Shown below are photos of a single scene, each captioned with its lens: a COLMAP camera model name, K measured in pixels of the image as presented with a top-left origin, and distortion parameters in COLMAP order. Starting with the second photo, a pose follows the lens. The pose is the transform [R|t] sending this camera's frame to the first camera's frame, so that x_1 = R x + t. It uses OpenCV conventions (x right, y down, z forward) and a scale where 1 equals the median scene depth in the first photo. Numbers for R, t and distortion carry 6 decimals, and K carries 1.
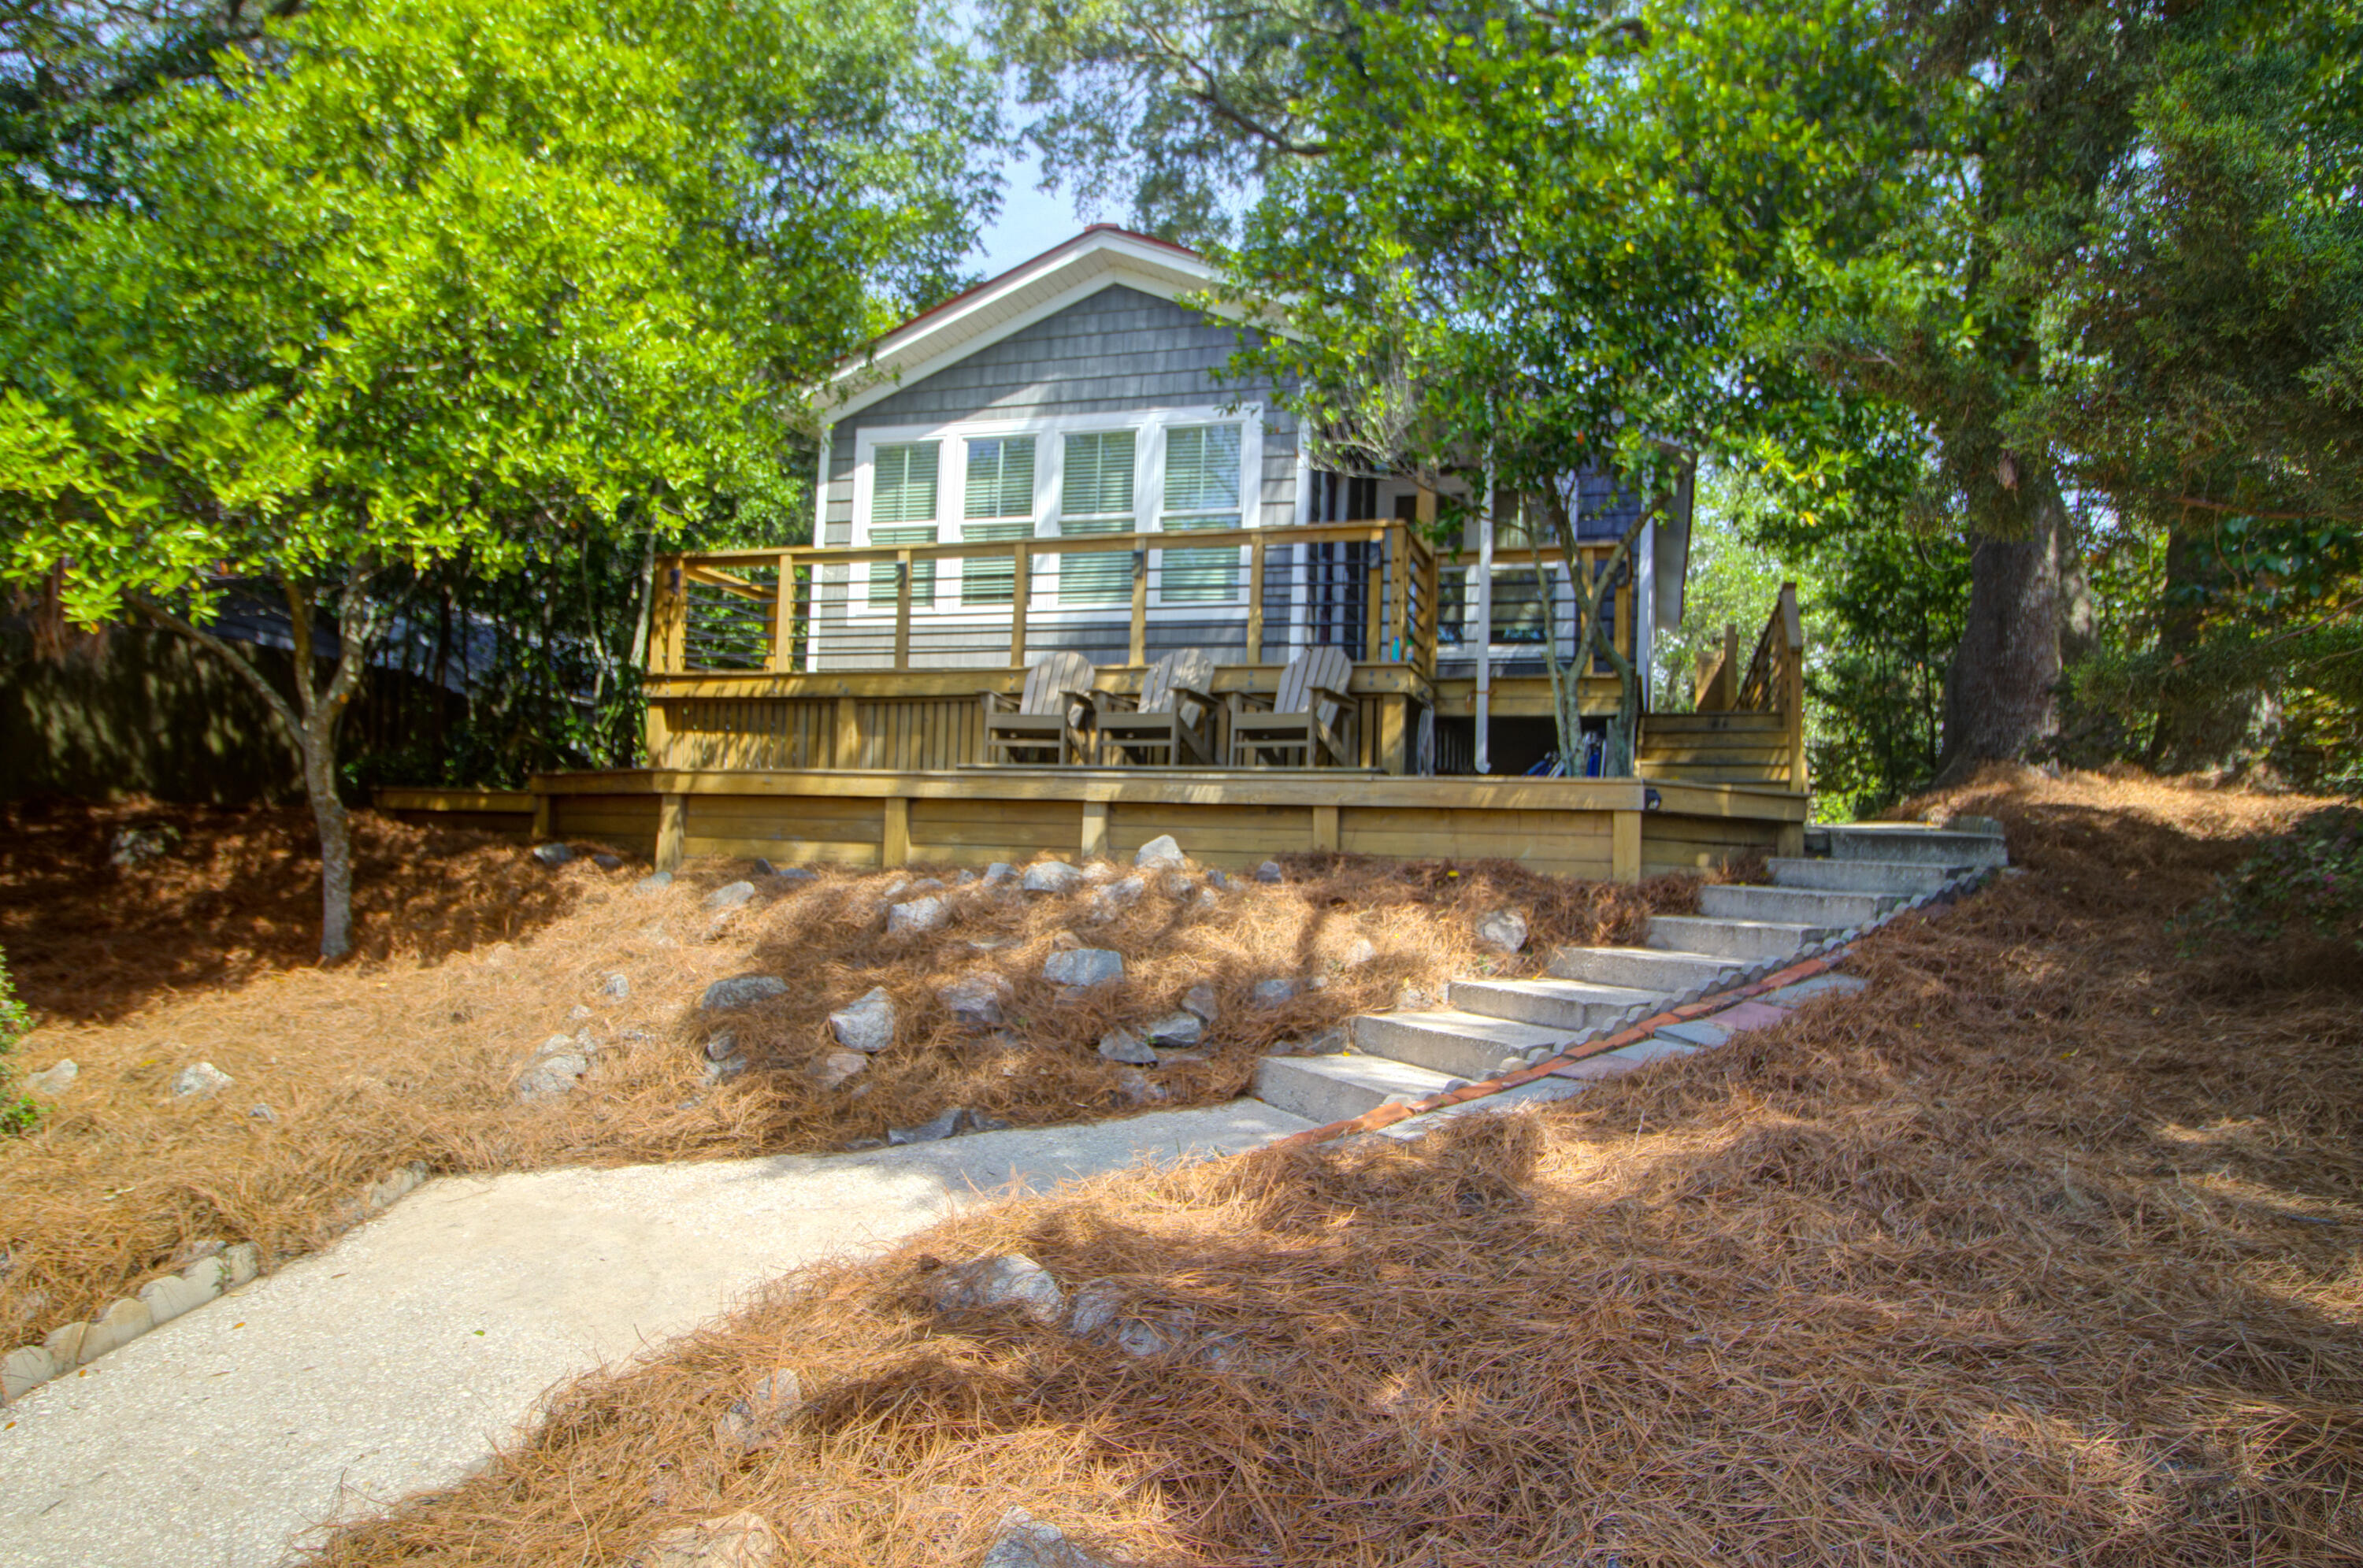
lens RADIAL K [[1399.2, 0, 1182.7], [0, 1399.2, 798.3], [0, 0, 1]] dist [-0.002692, -0.000133]
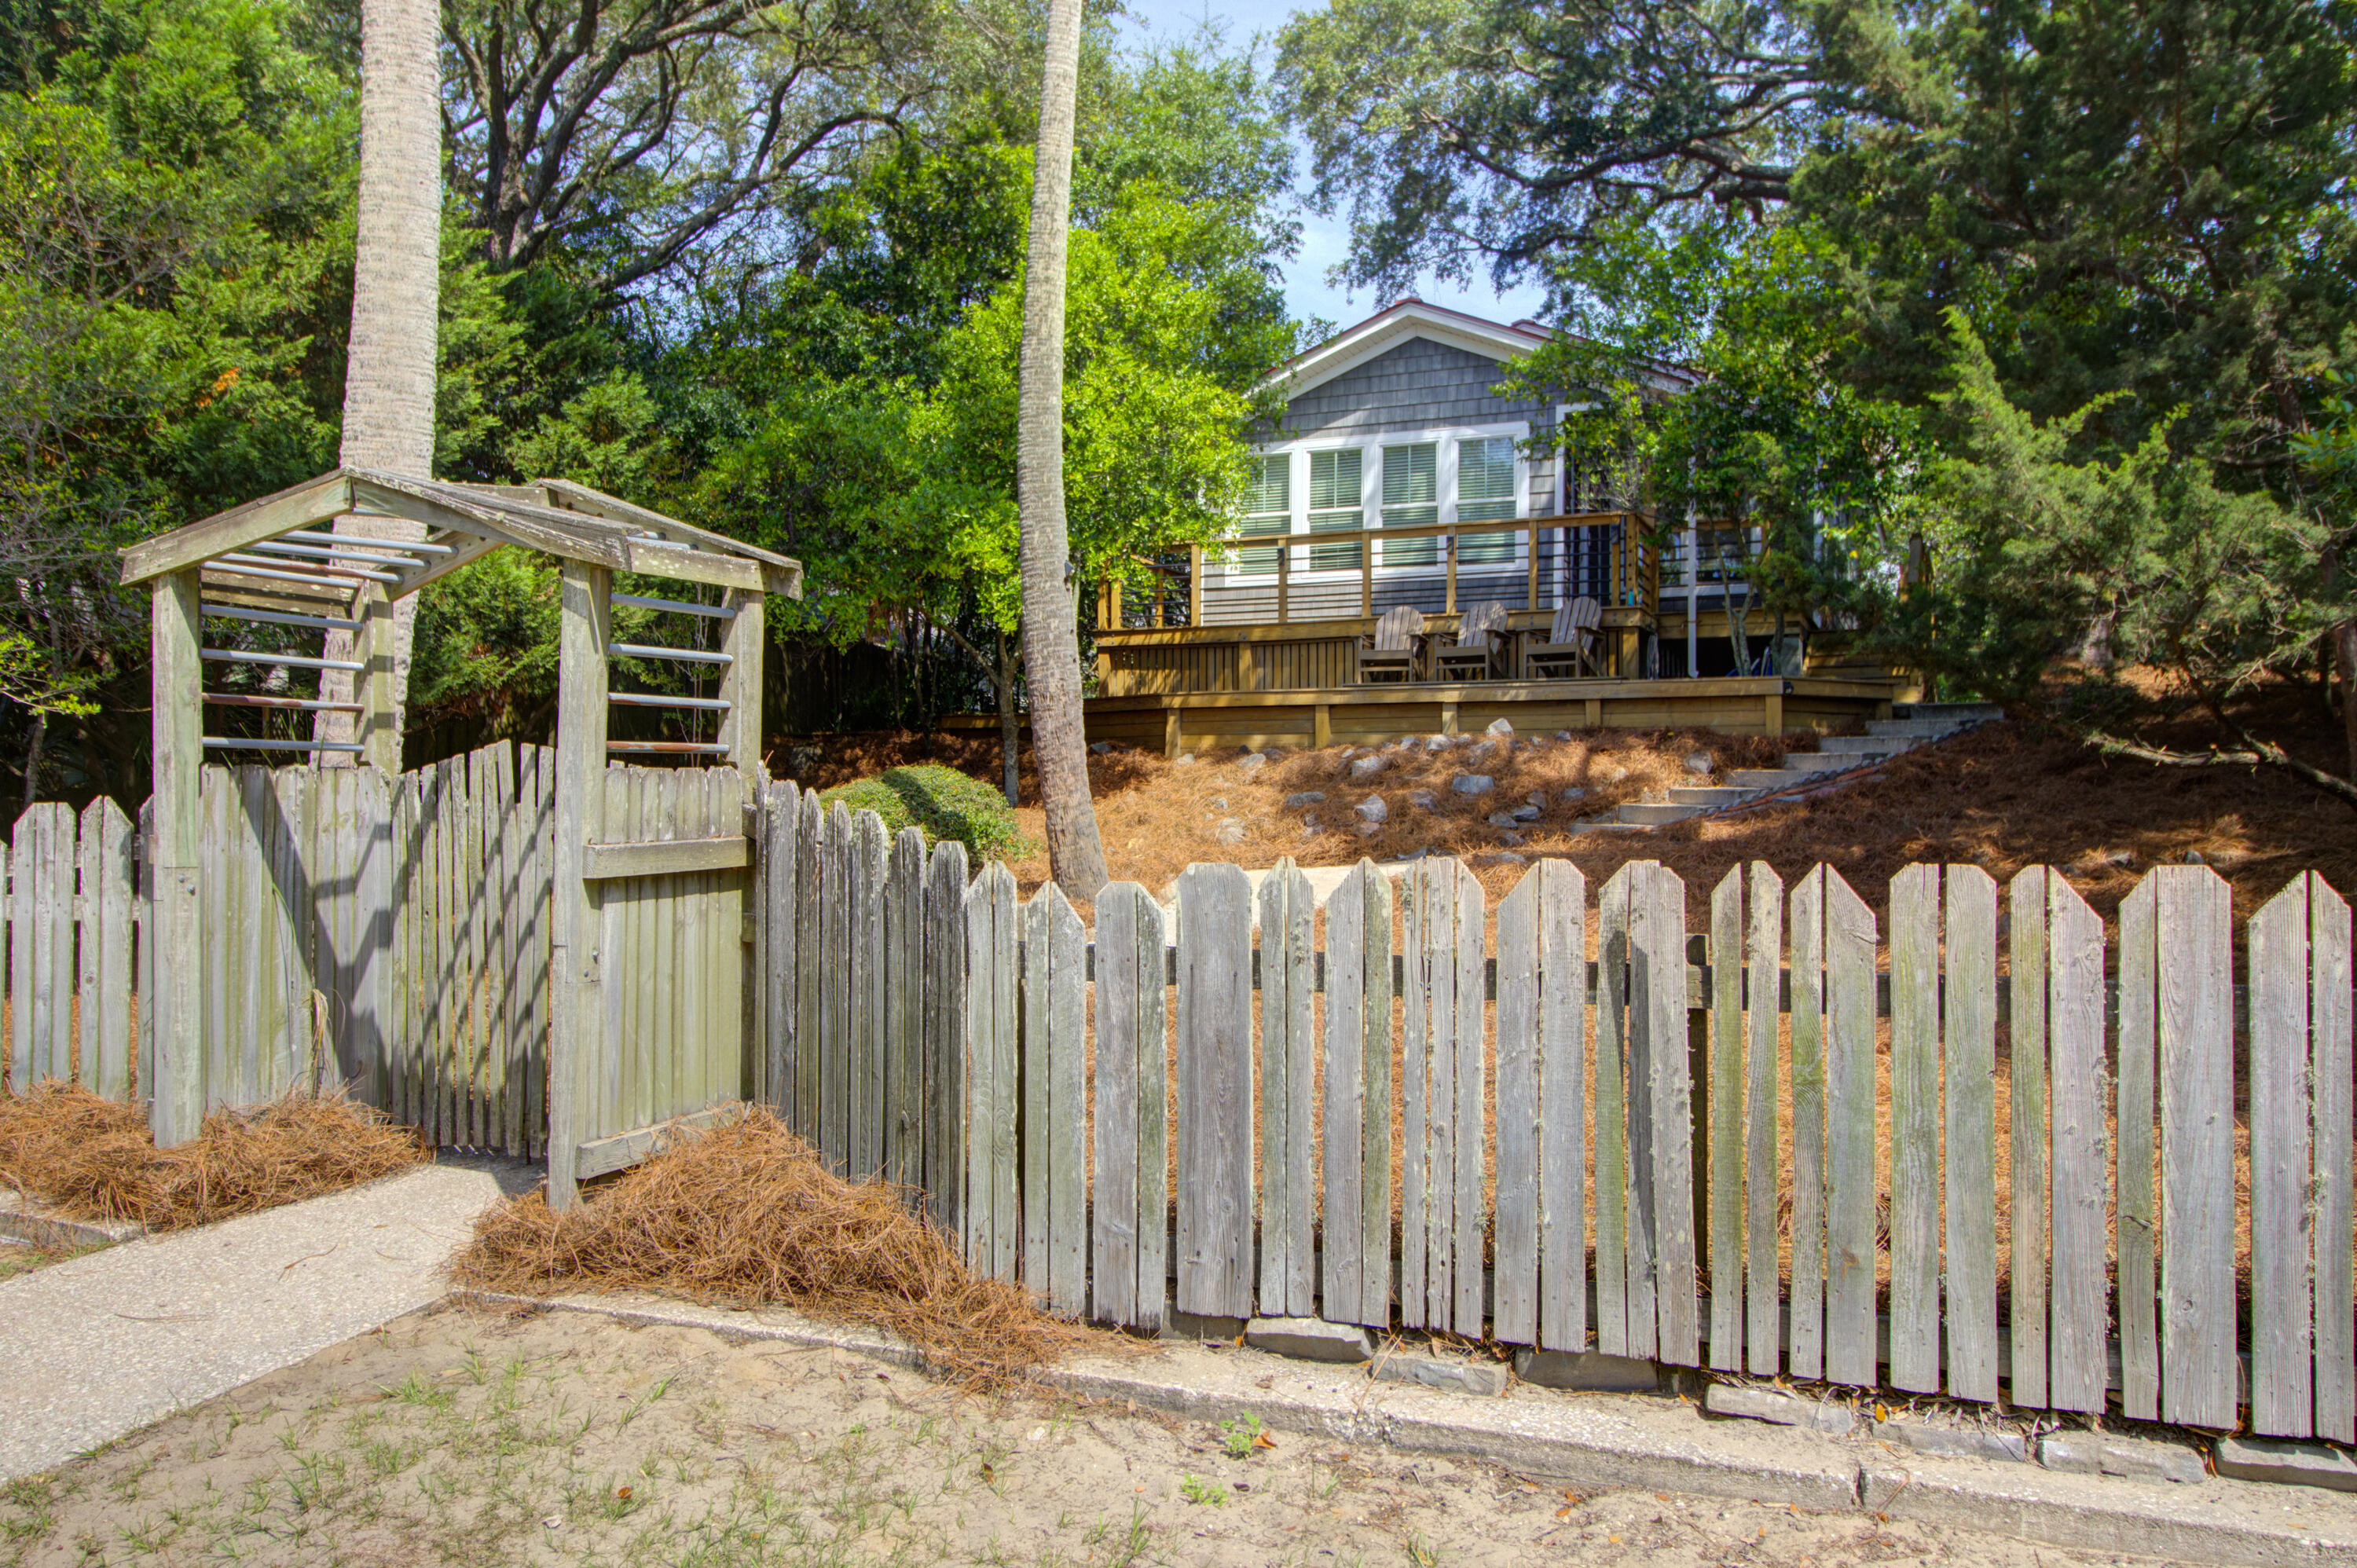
lens RADIAL K [[1736.6, 0, 1178.5], [0, 1736.6, 784.0], [0, 0, 1]] dist [0.011320, 0.000994]
pose [[0.994854, -0.031364, -0.096339, -0.146849], [0.034035, 0.999077, 0.026208, 0.026630], [0.095428, -0.029352, 0.995004, -0.848789]]
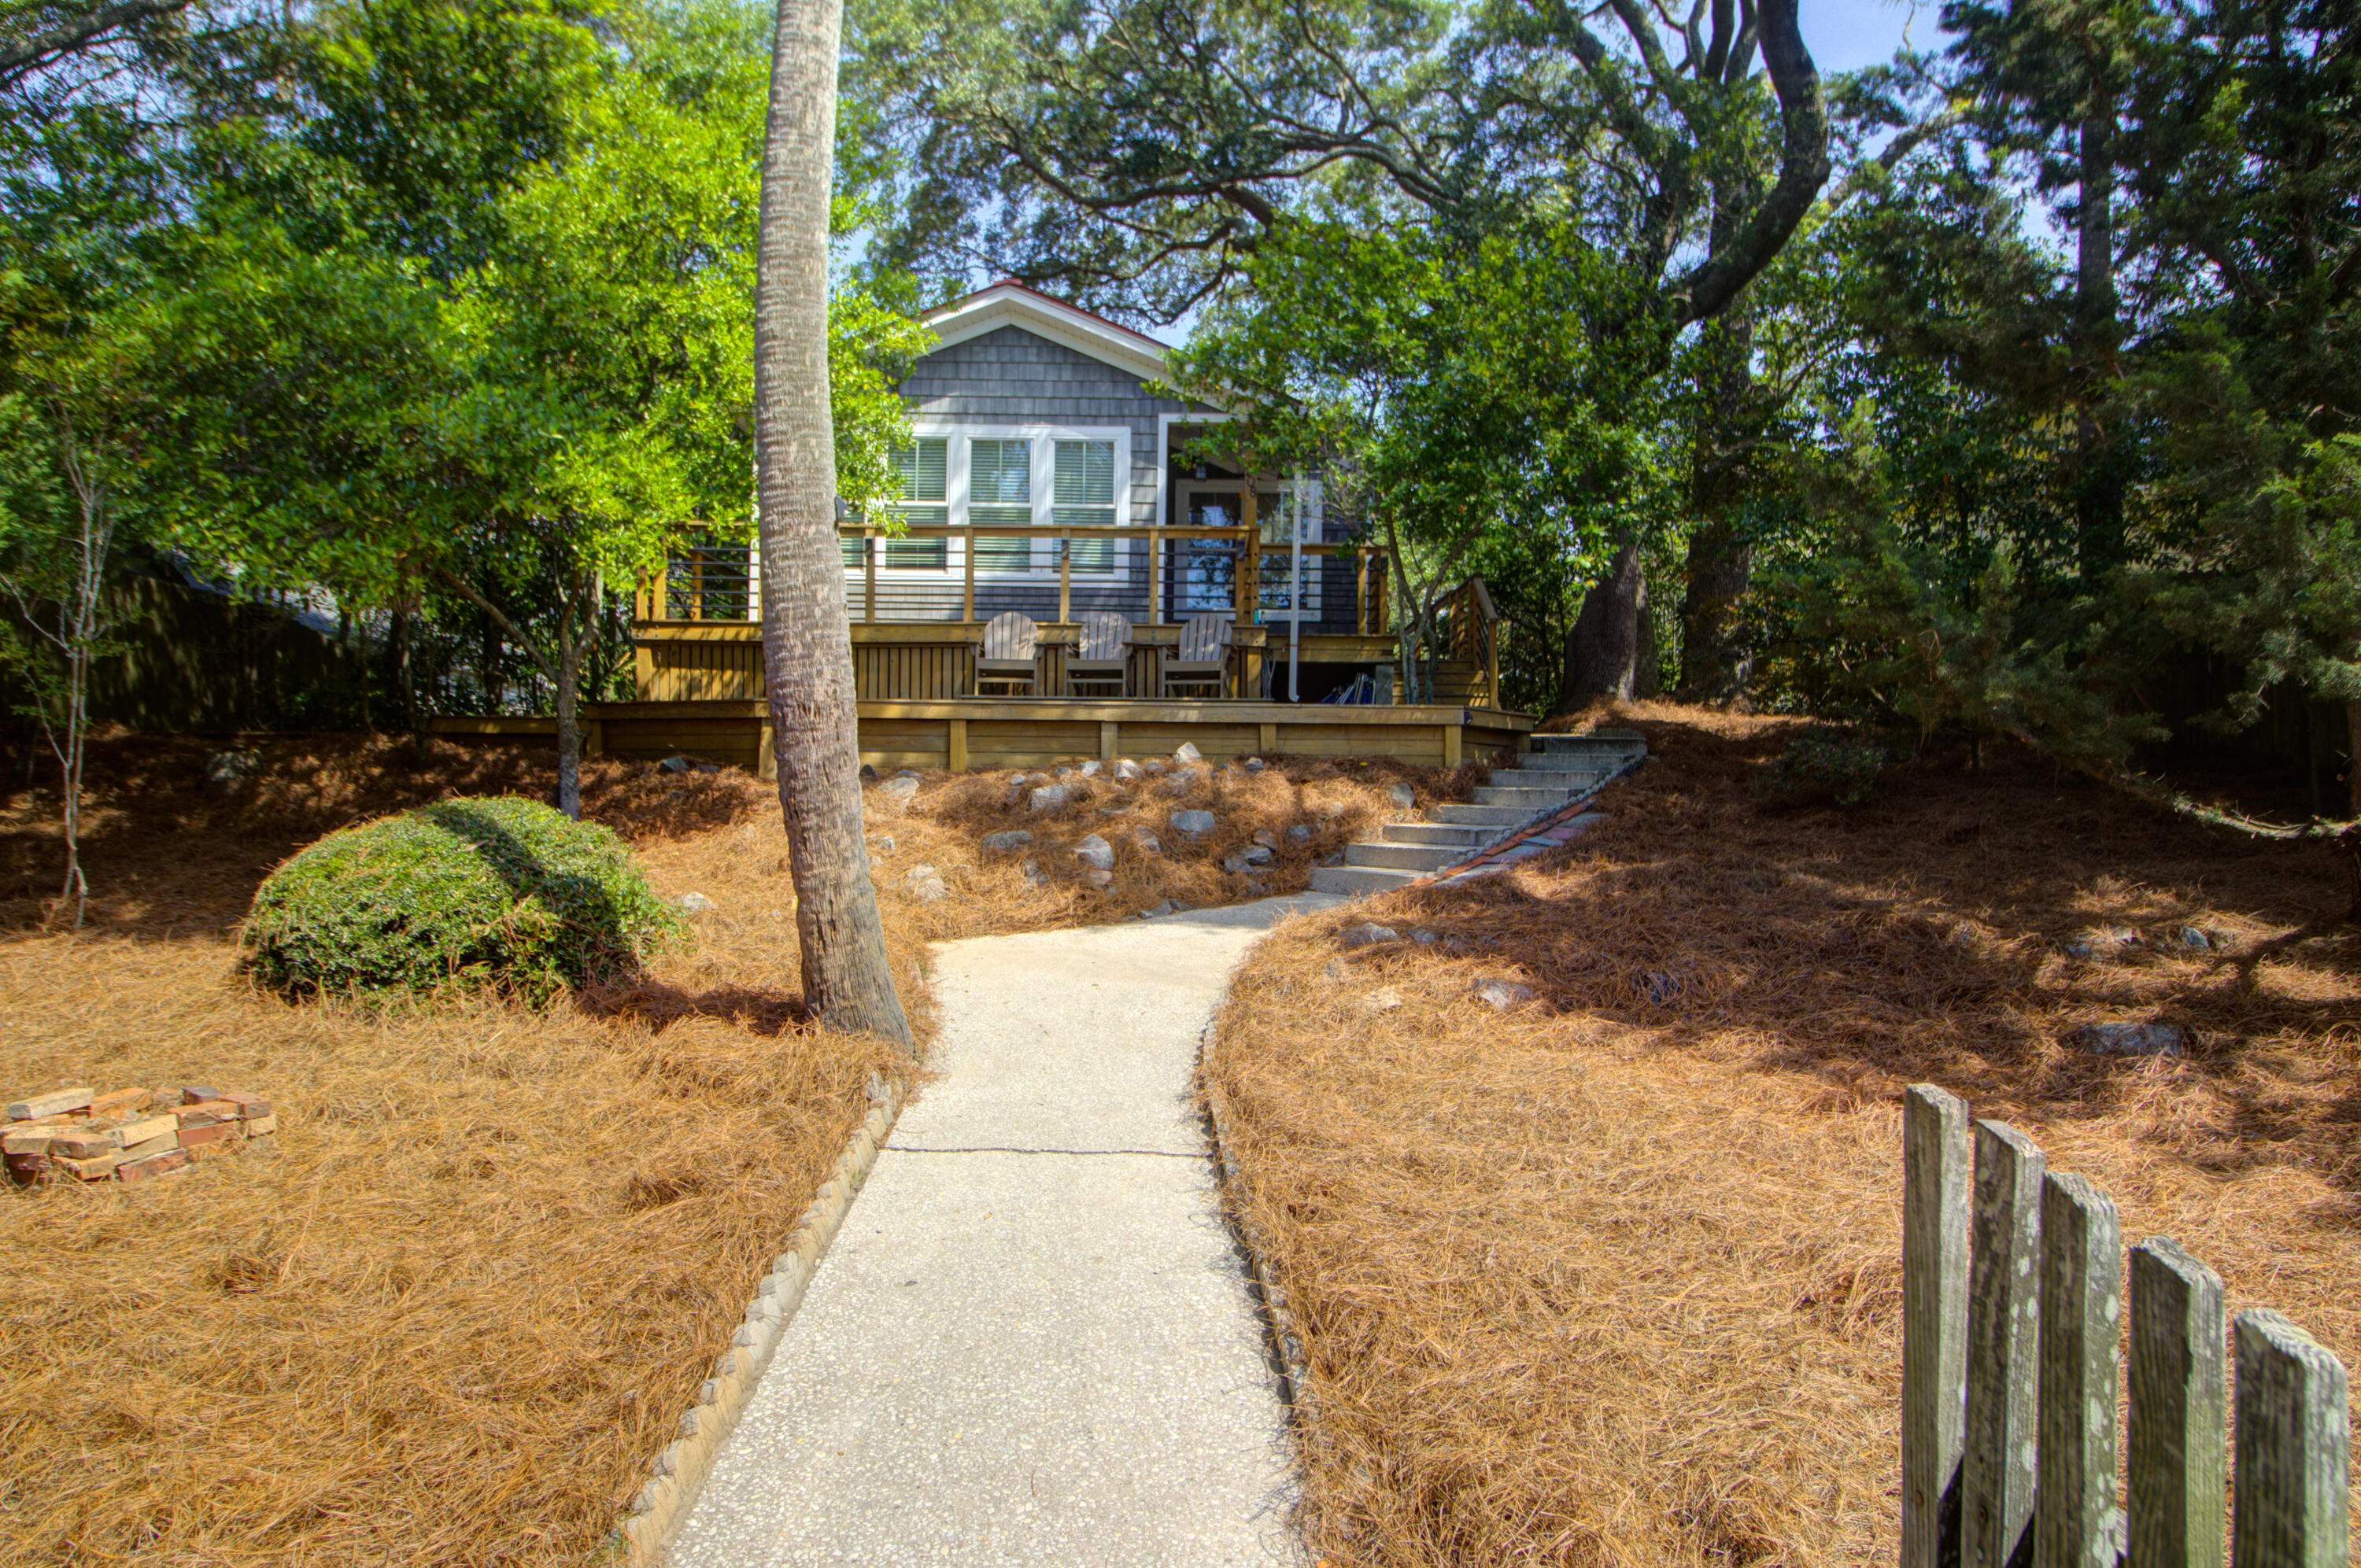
lens RADIAL K [[1397.9, 0, 1181.7], [0, 1397.9, 798.3], [0, 0, 1]] dist [-0.002692, -0.000133]
pose [[0.943479, -0.024089, 0.330557, -0.377937], [0.007040, 0.998587, 0.052678, 0.004512], [-0.331359, -0.047373, 0.942315, -0.327277]]
